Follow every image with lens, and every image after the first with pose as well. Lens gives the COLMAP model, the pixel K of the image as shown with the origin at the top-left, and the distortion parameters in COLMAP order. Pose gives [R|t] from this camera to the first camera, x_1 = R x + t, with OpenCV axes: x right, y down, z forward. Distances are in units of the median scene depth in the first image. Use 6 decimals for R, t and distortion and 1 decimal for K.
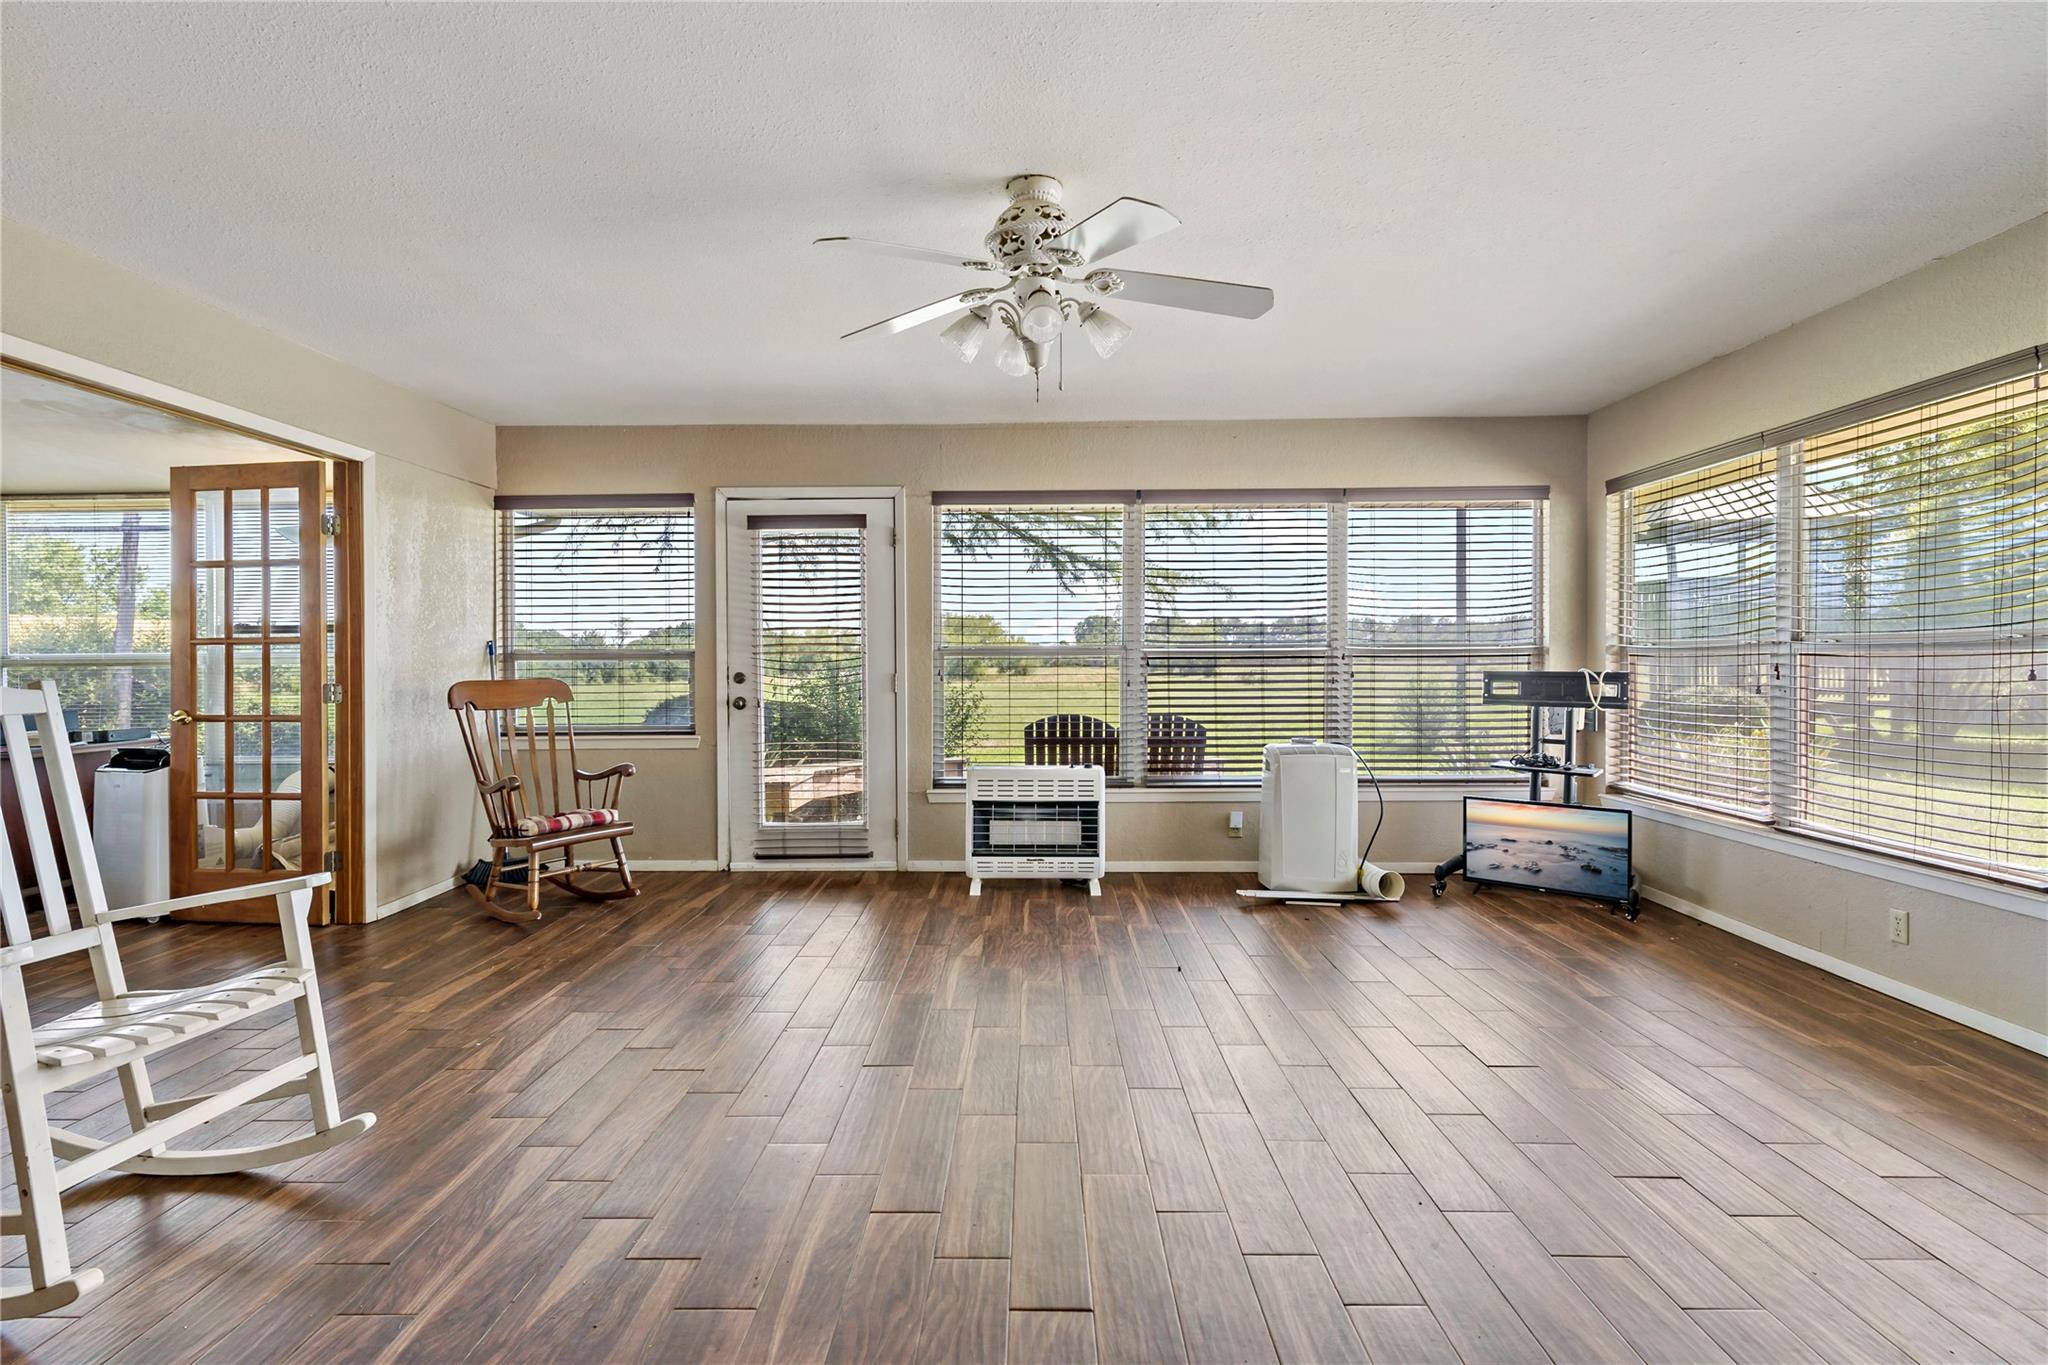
lens RADIAL K [[984.4, 0, 1025.0], [0, 984.4, 677.0], [0, 0, 1]] dist [0.001141, -0.001201]
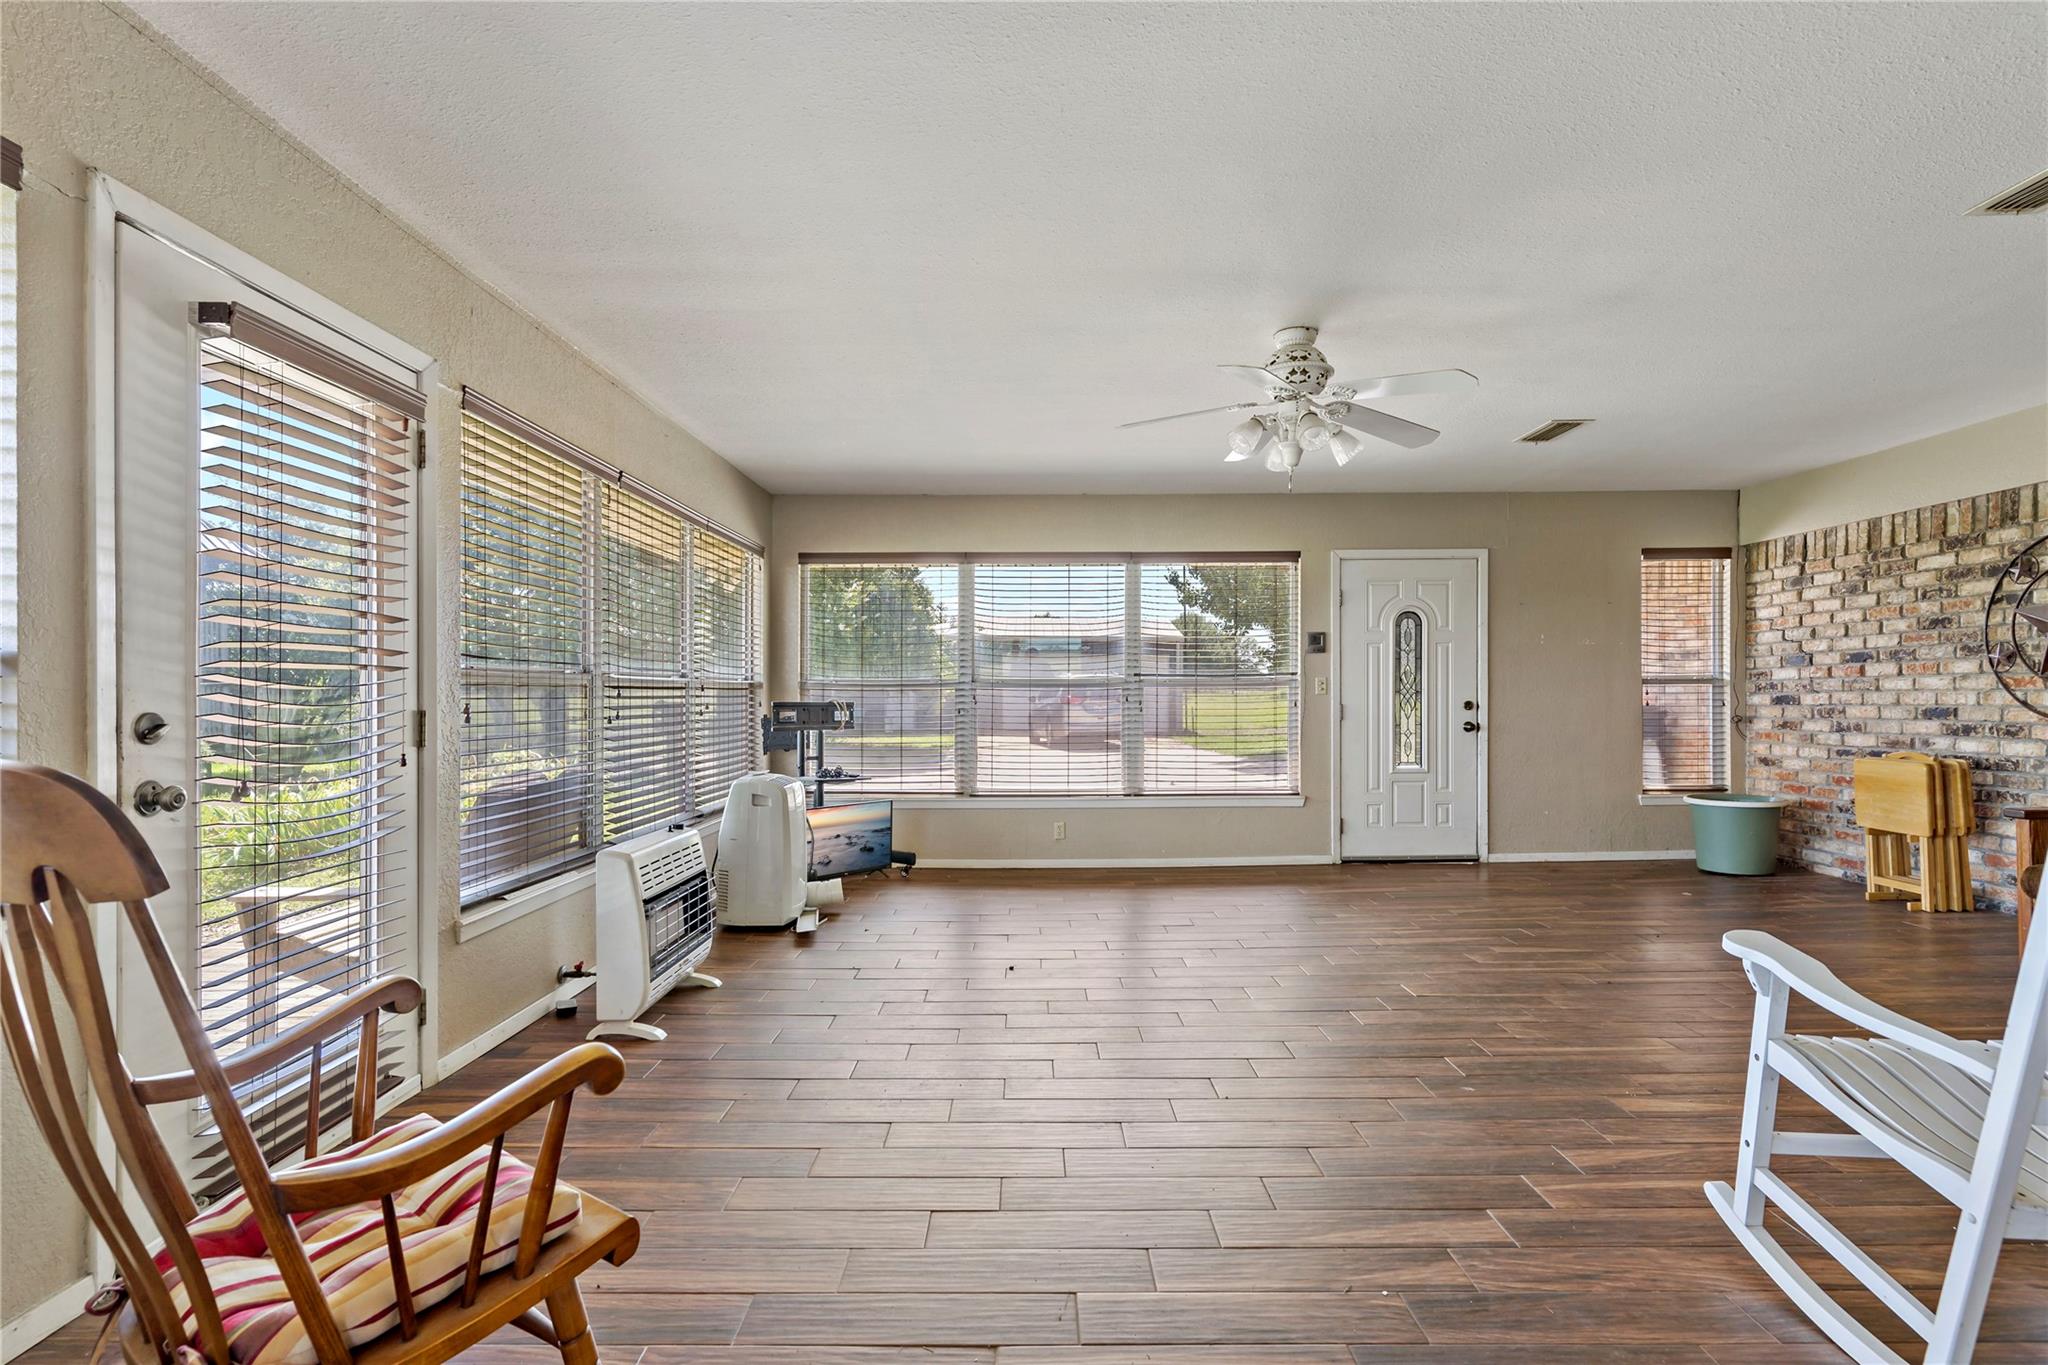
lens RADIAL K [[984.4, 0, 1025.9], [0, 984.4, 690.7], [0, 0, 1]] dist [0.001141, -0.001201]
pose [[-0.001690, 0.008756, 0.999960, -0.763595], [0.033005, 0.999417, -0.008695, 0.000963], [-0.999454, 0.032989, -0.001978, 0.794645]]
